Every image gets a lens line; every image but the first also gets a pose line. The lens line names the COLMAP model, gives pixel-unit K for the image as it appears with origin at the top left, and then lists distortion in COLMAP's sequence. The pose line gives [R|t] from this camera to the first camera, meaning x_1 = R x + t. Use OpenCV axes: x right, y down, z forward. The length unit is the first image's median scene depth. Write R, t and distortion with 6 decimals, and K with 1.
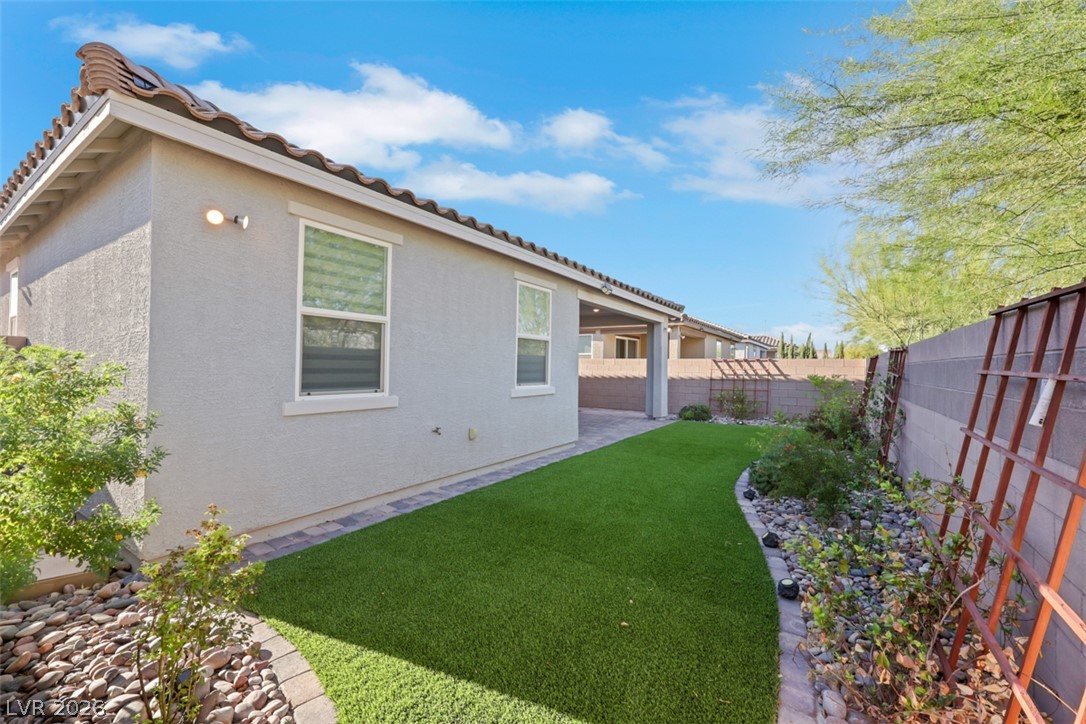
lens RADIAL K [[438.4, 0, 543.0], [0, 438.4, 356.7], [0, 0, 1]] dist [0.000606, -0.000035]
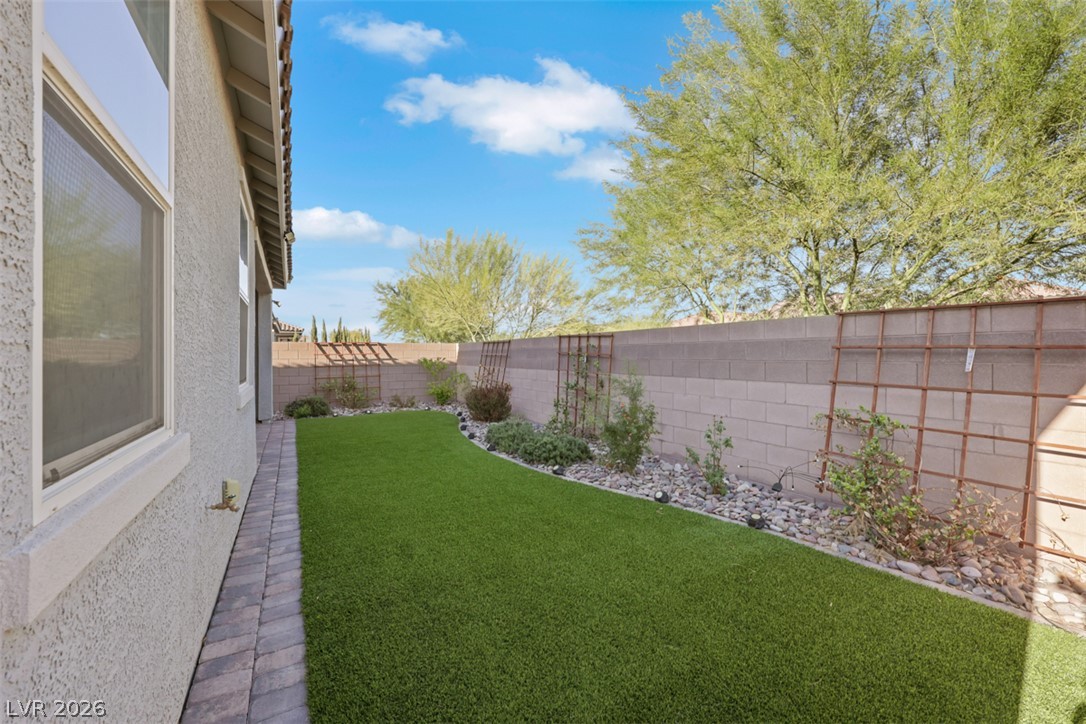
lens RADIAL K [[445.6, 0, 543.0], [0, 445.6, 362.0], [0, 0, 1]] dist [0.001174, 0.000159]
pose [[0.462758, -0.026534, 0.886087, -0.184919], [-0.009453, 0.999347, 0.034863, 0.009182], [-0.886434, -0.024510, 0.462205, 0.220580]]
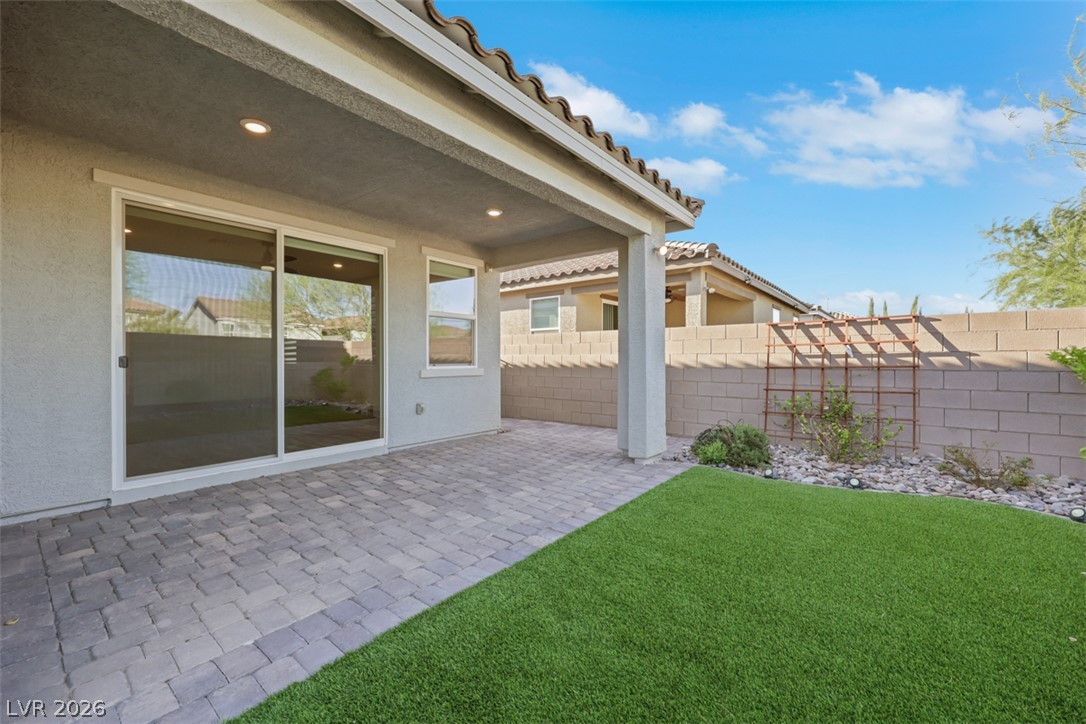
lens RADIAL K [[438.4, 0, 543.0], [0, 438.4, 356.7], [0, 0, 1]] dist [0.000606, -0.000035]
pose [[0.995311, -0.015848, -0.095418, 0.202639], [0.017765, 0.999656, 0.019270, 0.029190], [0.095080, -0.020875, 0.995251, 0.546556]]
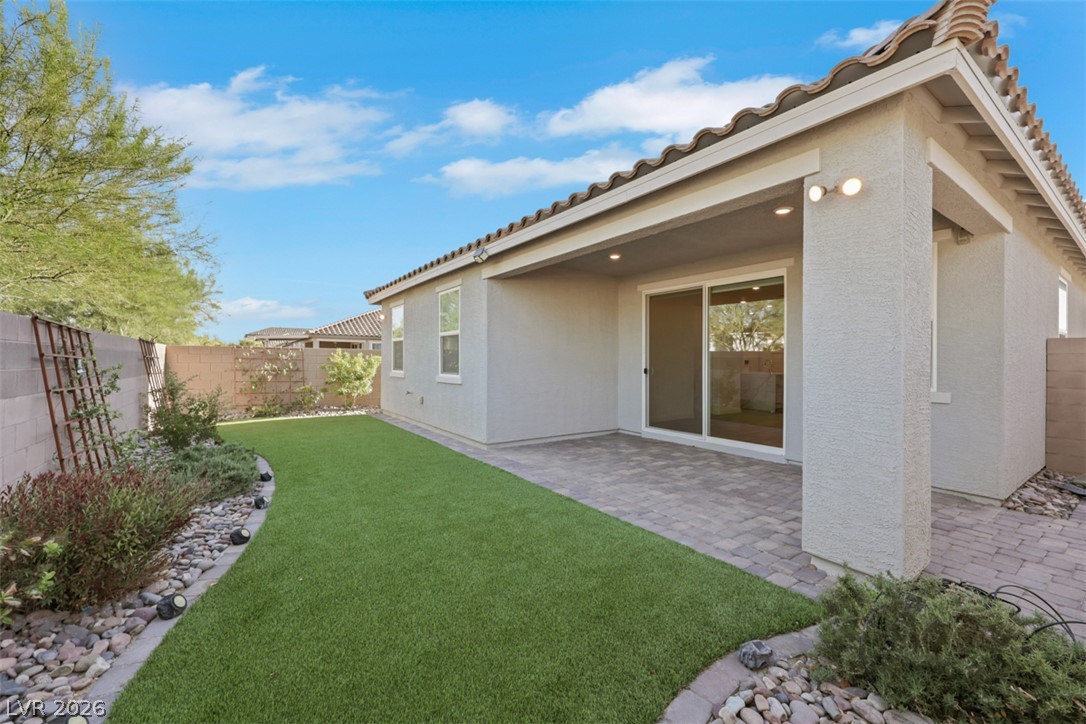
lens RADIAL K [[438.4, 0, 543.0], [0, 438.4, 356.7], [0, 0, 1]] dist [0.000606, -0.000035]
pose [[-0.368035, -0.022637, -0.929536, 0.538345], [0.011058, 0.999526, -0.028720, 0.029346], [0.929746, -0.020849, -0.367610, 0.911189]]
